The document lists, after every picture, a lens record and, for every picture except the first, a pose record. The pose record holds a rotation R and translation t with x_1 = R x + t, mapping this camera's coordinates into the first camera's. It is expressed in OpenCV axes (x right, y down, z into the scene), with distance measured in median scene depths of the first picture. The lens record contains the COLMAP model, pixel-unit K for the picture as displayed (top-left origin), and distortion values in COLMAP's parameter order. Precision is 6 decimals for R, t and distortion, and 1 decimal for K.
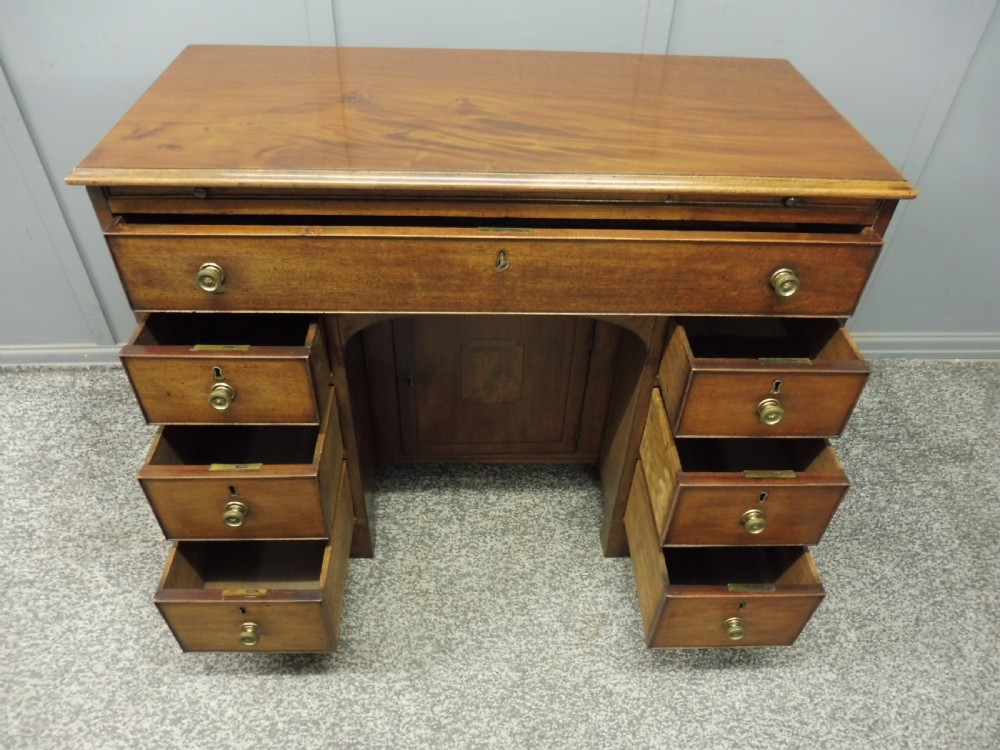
lens RADIAL K [[723.0, 0, 504.3], [0, 723.0, 378.5], [0, 0, 1]] dist [-0.059059, 0.022004]
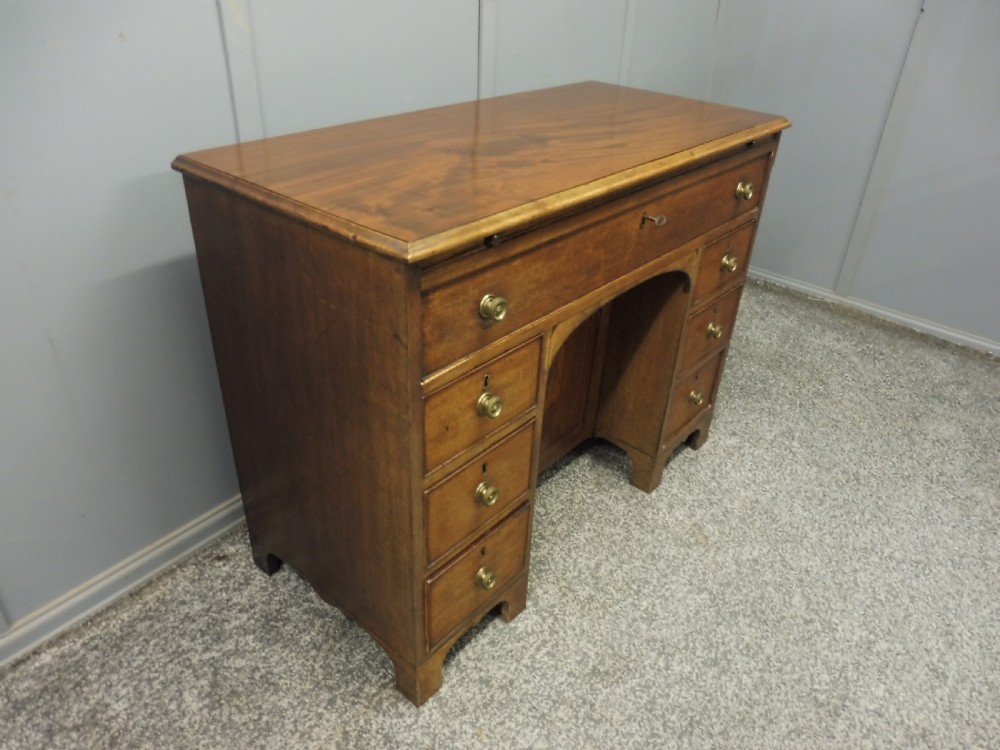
lens RADIAL K [[723.0, 0, 501.2], [0, 723.0, 374.9], [0, 0, 1]] dist [-0.059059, 0.022004]
pose [[0.677313, -0.387188, 0.625566, -0.726103], [0.470837, 0.881493, 0.035807, -0.083574], [-0.565297, 0.270287, 0.779349, 0.181946]]
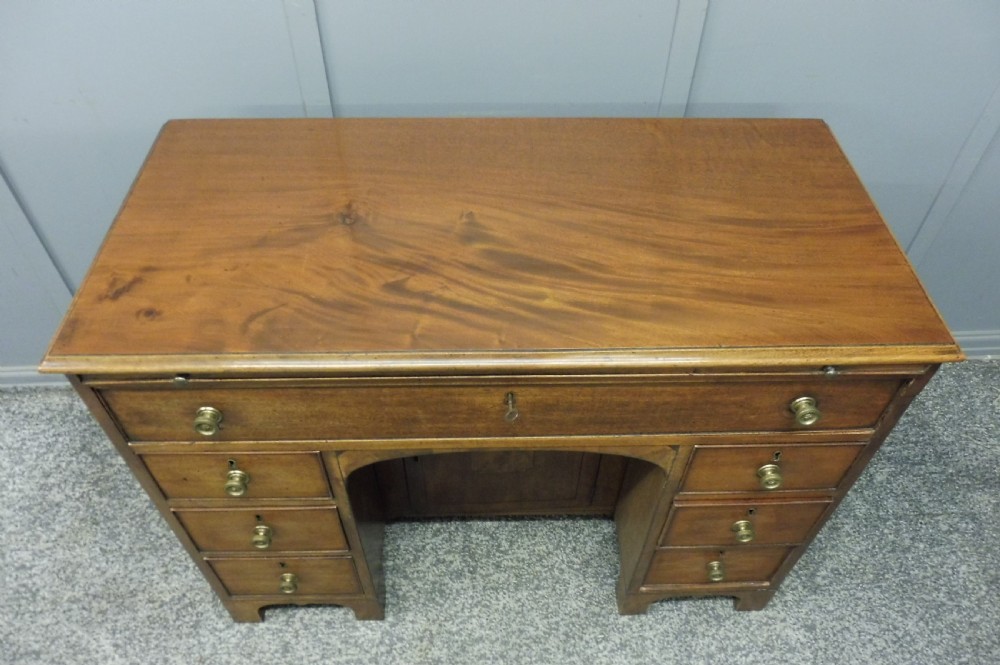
lens RADIAL K [[732.7, 0, 510.4], [0, 732.7, 285.8], [0, 0, 1]] dist [-0.063248, 0.023033]
pose [[0.999921, -0.007722, -0.009915, 0.003879], [0.008362, 0.997769, 0.066230, -0.281677], [0.009381, -0.066308, 0.997755, 0.051386]]
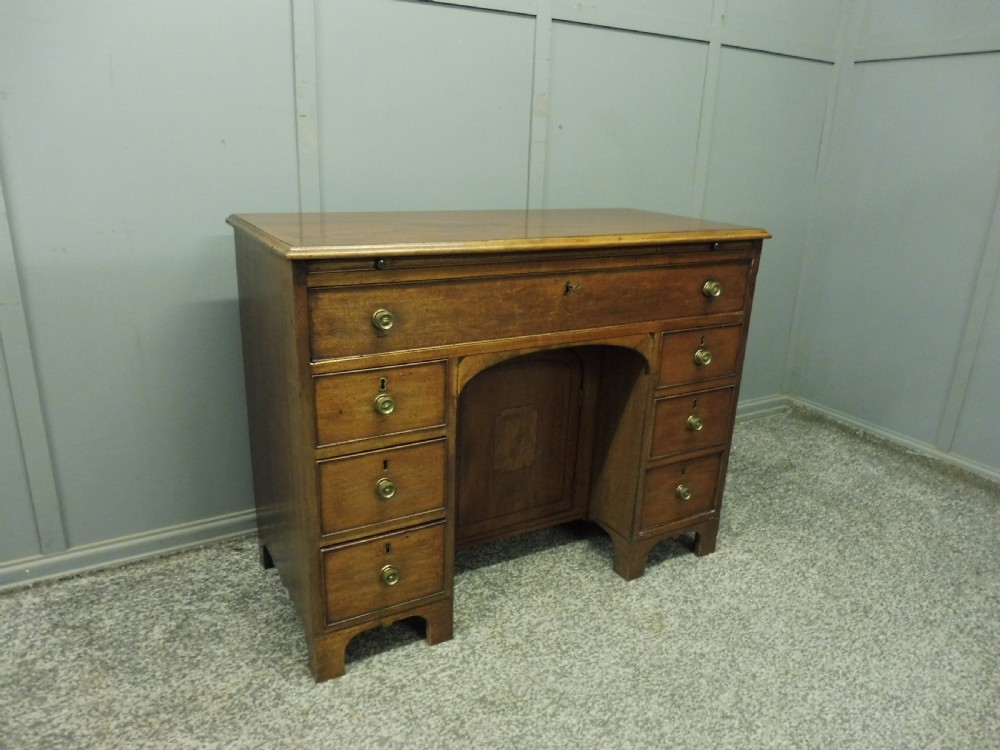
lens RADIAL K [[723.0, 0, 505.8], [0, 723.0, 372.8], [0, 0, 1]] dist [-0.059059, 0.022004]
pose [[0.882862, -0.144914, 0.446716, -0.551462], [0.304211, 0.901131, -0.308899, 0.259020], [-0.357786, 0.408611, 0.839658, -0.068753]]
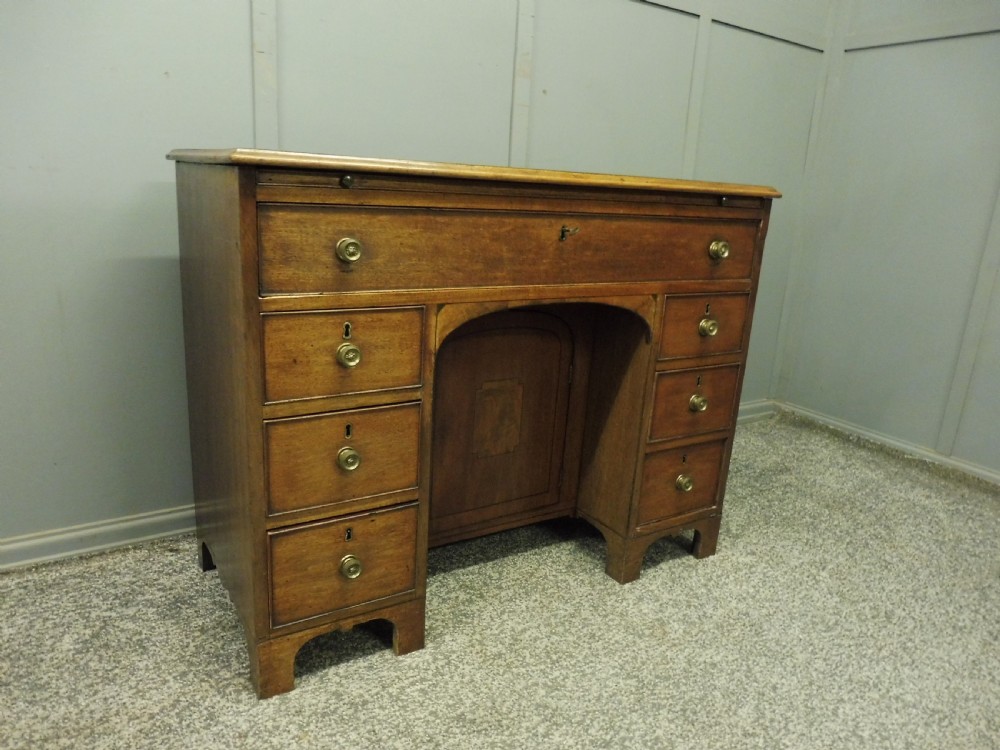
lens RADIAL K [[723.0, 0, 505.2], [0, 723.0, 377.8], [0, 0, 1]] dist [-0.059059, 0.022004]
pose [[0.859396, -0.116572, 0.497845, -0.523751], [0.312723, 0.890157, -0.331398, 0.291256], [-0.404528, 0.440490, 0.801452, 0.104581]]
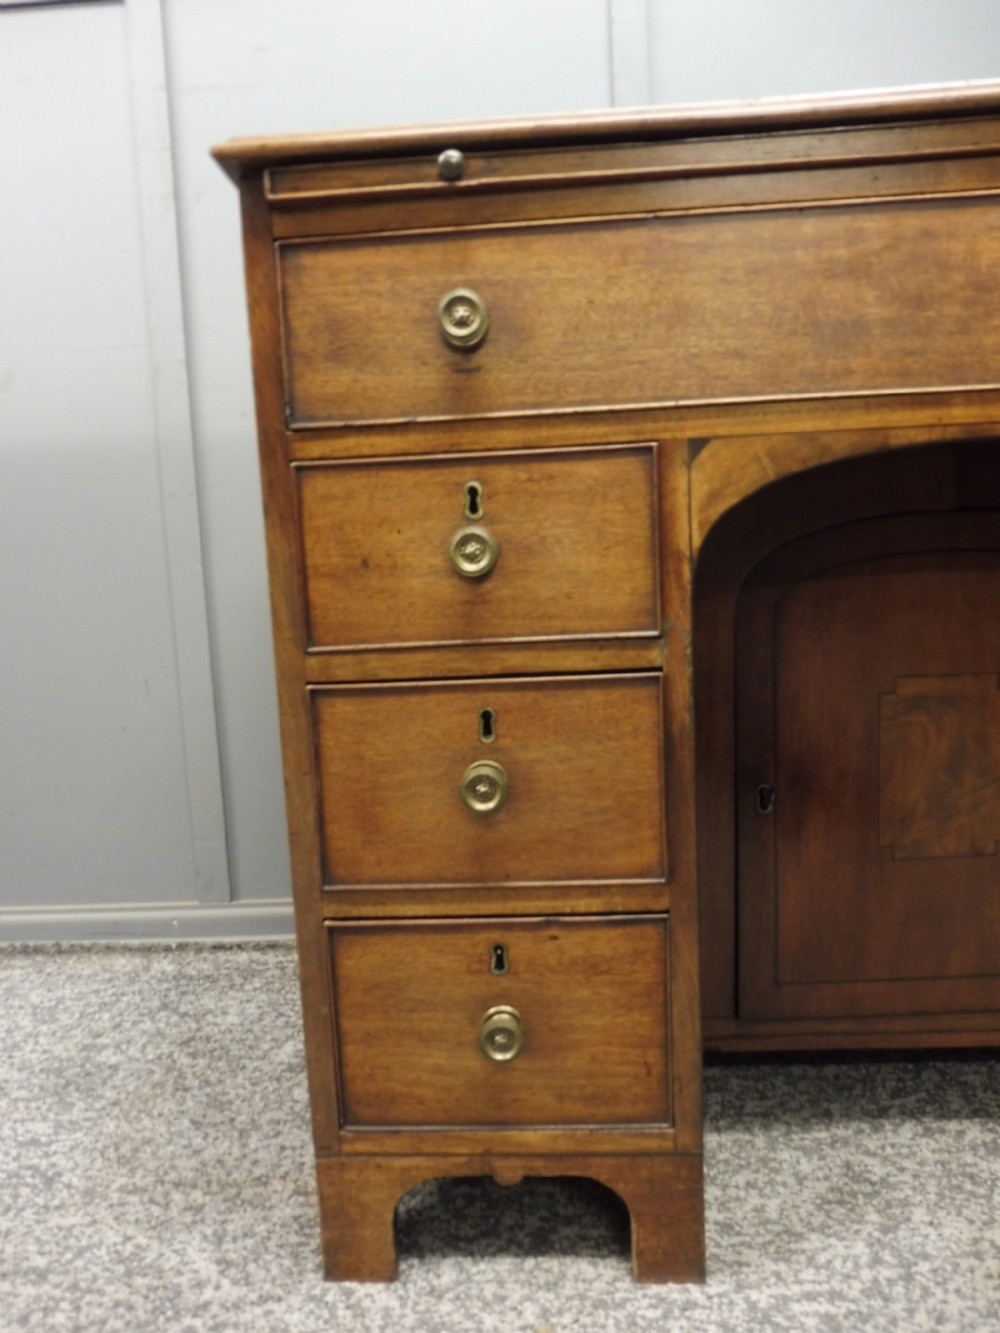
lens RADIAL K [[963.8, 0, 492.0], [0, 963.8, 678.8], [0, 0, 1]] dist [-0.059059, 0.022004]
pose [[0.991391, -0.068516, -0.111573, -0.226770], [-0.006095, 0.827074, -0.562060, 0.280721], [0.130789, 0.557902, 0.819536, 0.423382]]
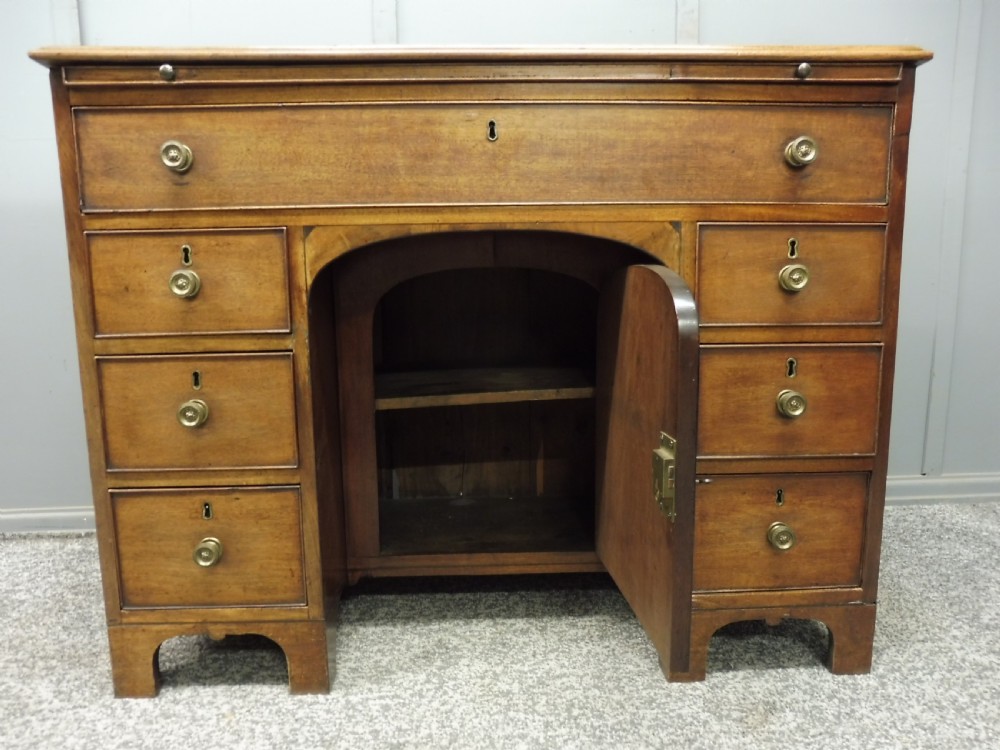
lens RADIAL K [[723.0, 0, 507.1], [0, 723.0, 392.9], [0, 0, 1]] dist [-0.059059, 0.022004]
pose [[0.998885, -0.047139, 0.002382, -0.002974], [0.040932, 0.840013, -0.541020, 0.402837], [0.023502, 0.540515, 0.841006, 0.296616]]
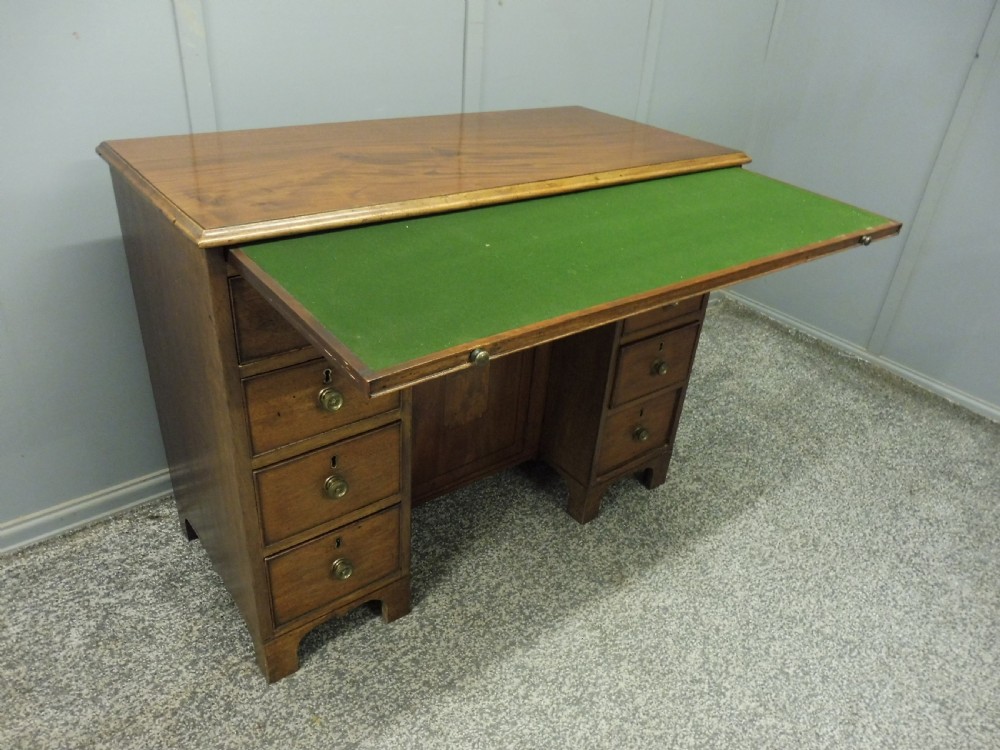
lens RADIAL K [[723.0, 0, 503.0], [0, 723.0, 374.6], [0, 0, 1]] dist [-0.059059, 0.022004]
pose [[0.809254, -0.272758, 0.520298, -0.526637], [0.352899, 0.933776, -0.059369, 0.051072], [-0.469649, 0.231658, 0.851918, 0.027882]]
